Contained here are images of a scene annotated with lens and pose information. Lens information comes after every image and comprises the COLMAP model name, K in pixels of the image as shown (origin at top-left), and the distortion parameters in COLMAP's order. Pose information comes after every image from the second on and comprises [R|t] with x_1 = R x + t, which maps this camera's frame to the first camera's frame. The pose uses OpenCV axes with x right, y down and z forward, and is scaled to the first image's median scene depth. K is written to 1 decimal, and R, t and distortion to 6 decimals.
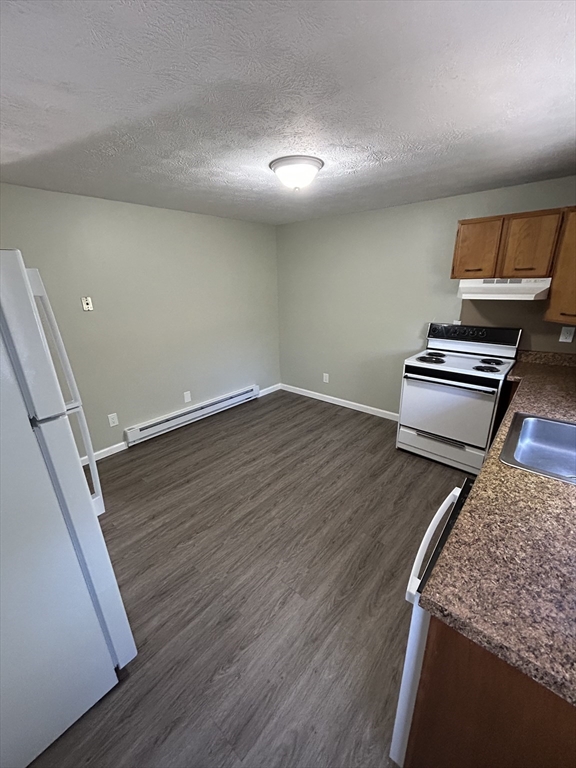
lens RADIAL K [[308.7, 0, 290.0], [0, 308.7, 385.2], [0, 0, 1]] dist [-0.001066, -0.000151]
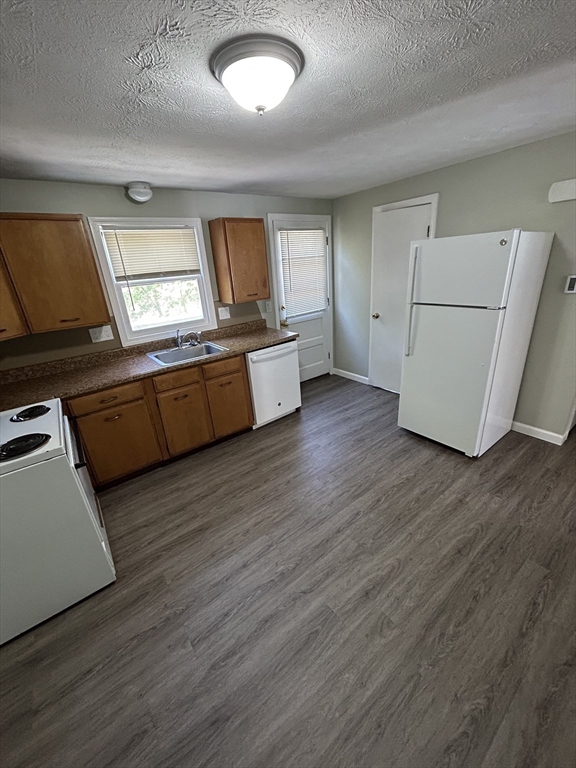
lens RADIAL K [[308.7, 0, 287.2], [0, 308.7, 382.7], [0, 0, 1]] dist [-0.001066, -0.000151]
pose [[-0.973748, 0.006535, 0.227536, -0.123386], [0.153464, 0.757105, 0.635012, -0.477792], [-0.168119, 0.653261, -0.738232, 1.379132]]
